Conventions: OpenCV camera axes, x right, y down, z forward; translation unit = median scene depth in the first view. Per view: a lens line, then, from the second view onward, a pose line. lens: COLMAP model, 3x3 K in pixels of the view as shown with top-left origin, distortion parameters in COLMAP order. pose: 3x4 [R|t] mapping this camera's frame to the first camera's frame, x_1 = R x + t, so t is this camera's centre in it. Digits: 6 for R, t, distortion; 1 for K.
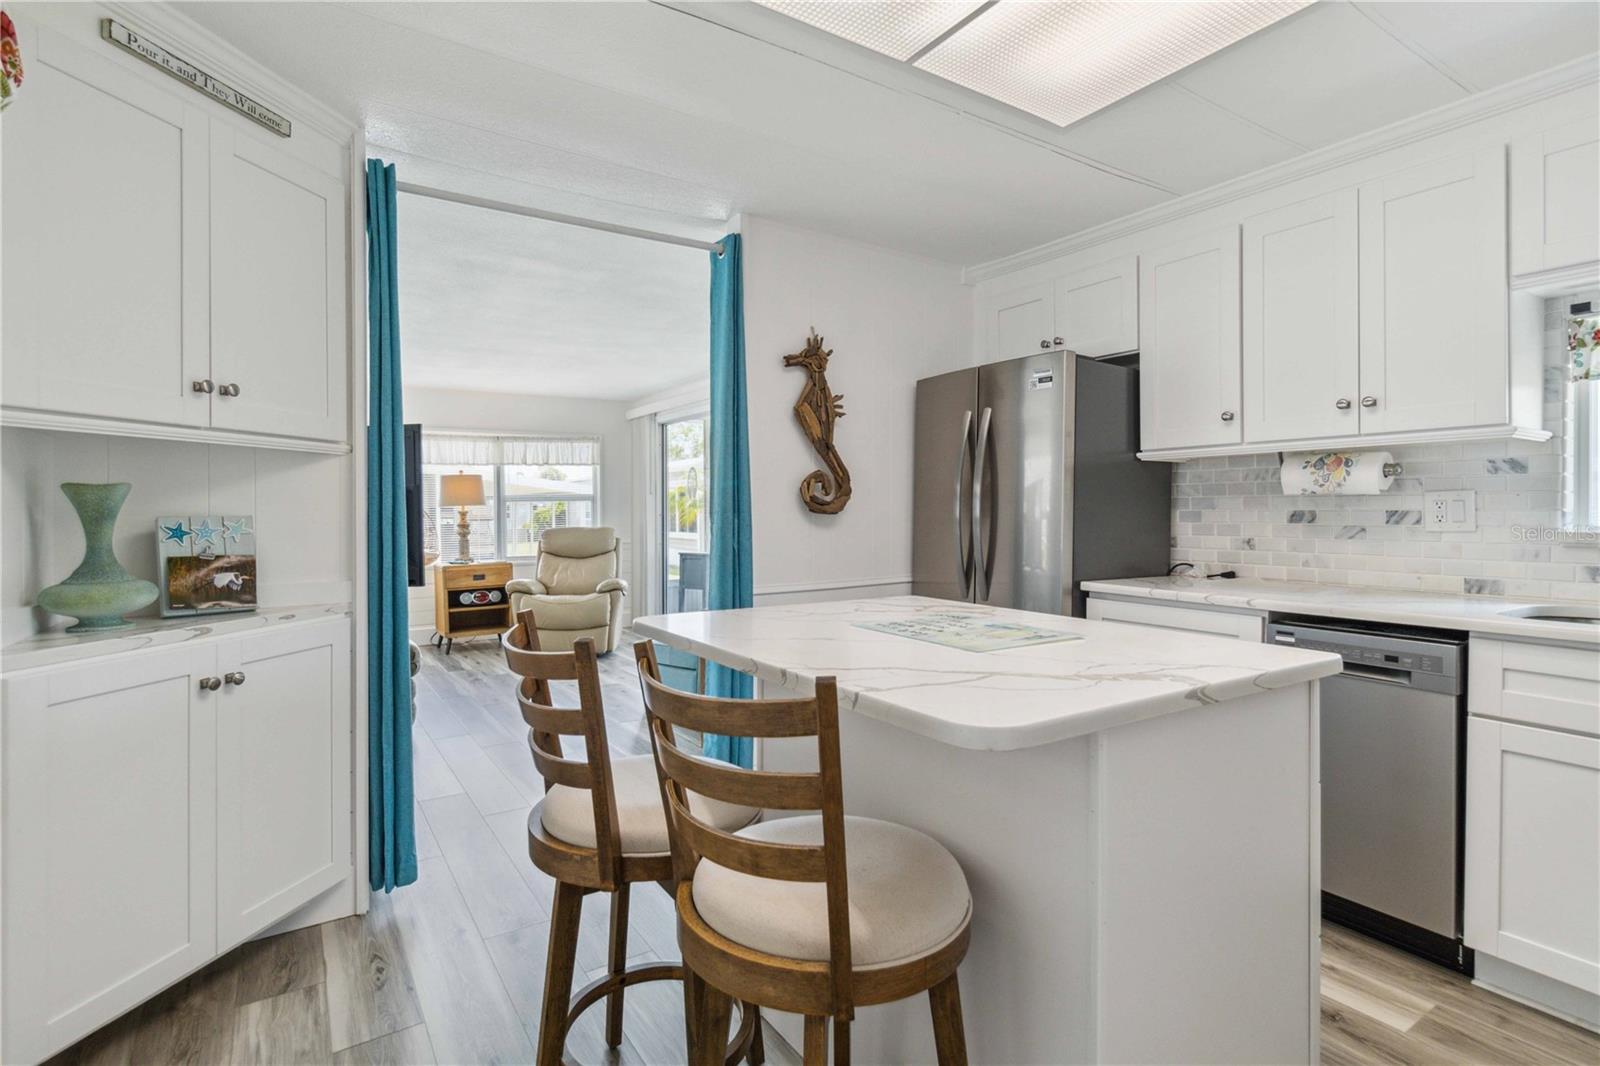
lens RADIAL K [[764.2, 0, 808.4], [0, 764.2, 521.0], [0, 0, 1]] dist [-0.002738, 0.000586]
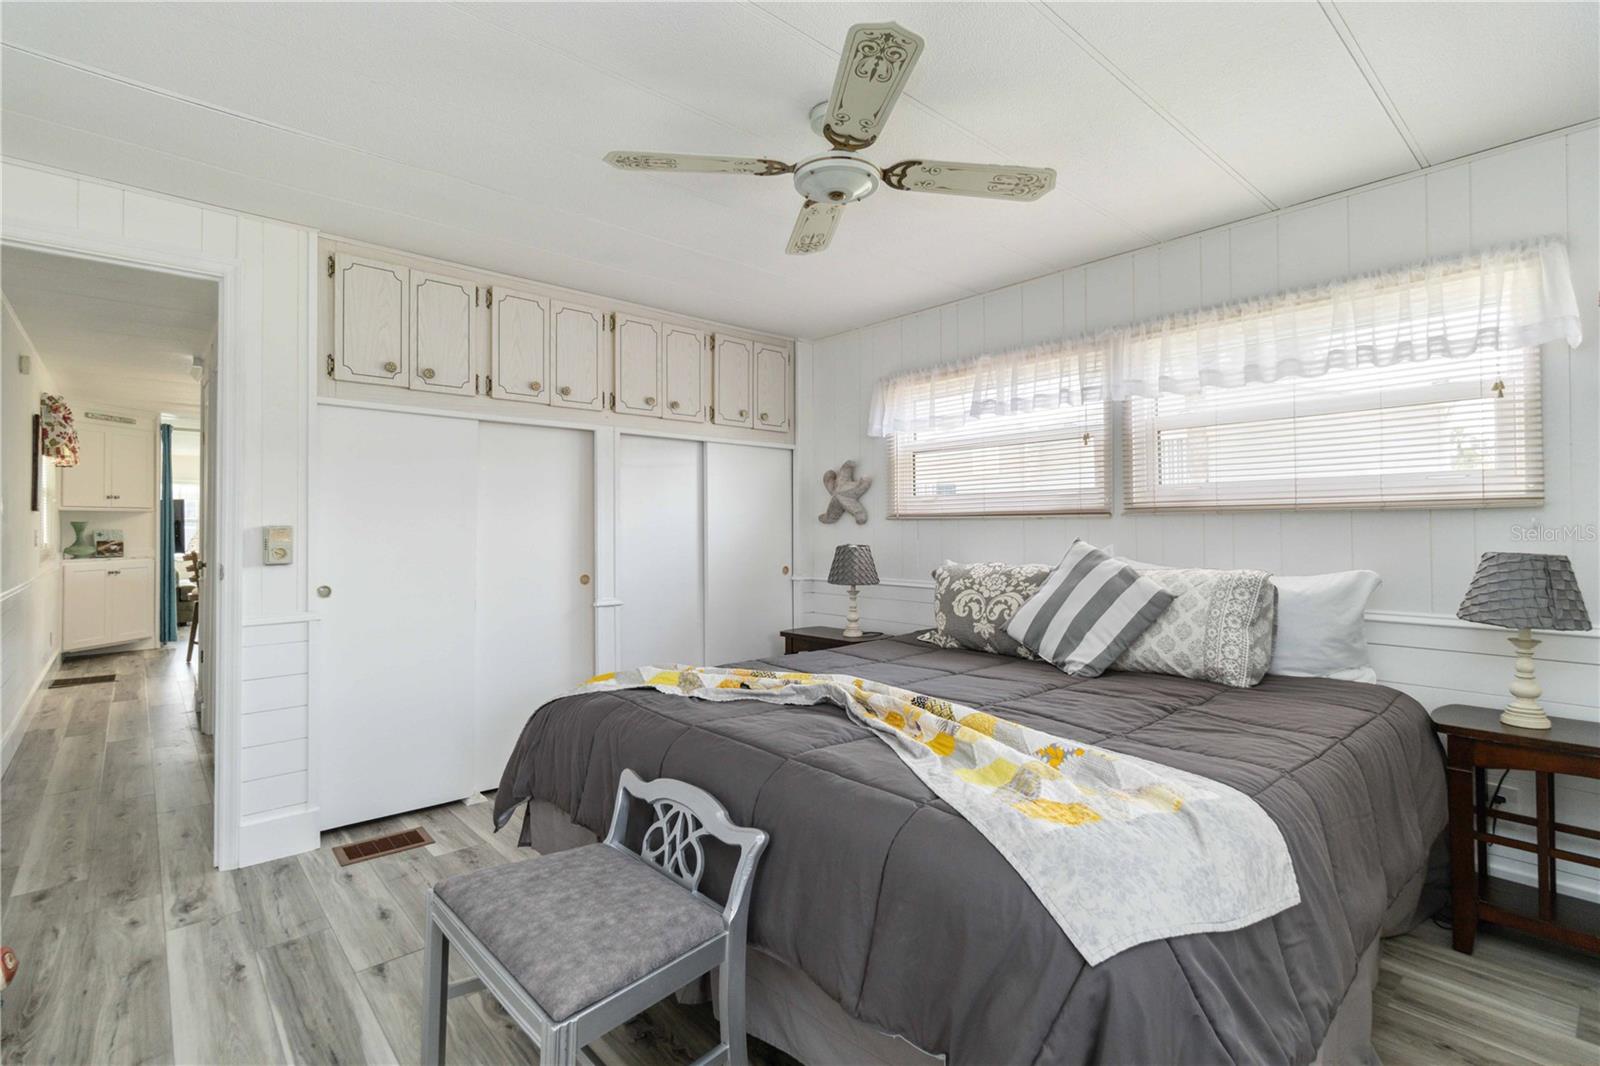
lens RADIAL K [[764.2, 0, 850.5], [0, 764.2, 524.7], [0, 0, 1]] dist [-0.002738, 0.000586]
pose [[0.987492, -0.002465, 0.157653, 2.164313], [0.004990, 0.999866, -0.015619, 0.044312], [-0.157593, 0.016210, 0.987371, -3.196022]]
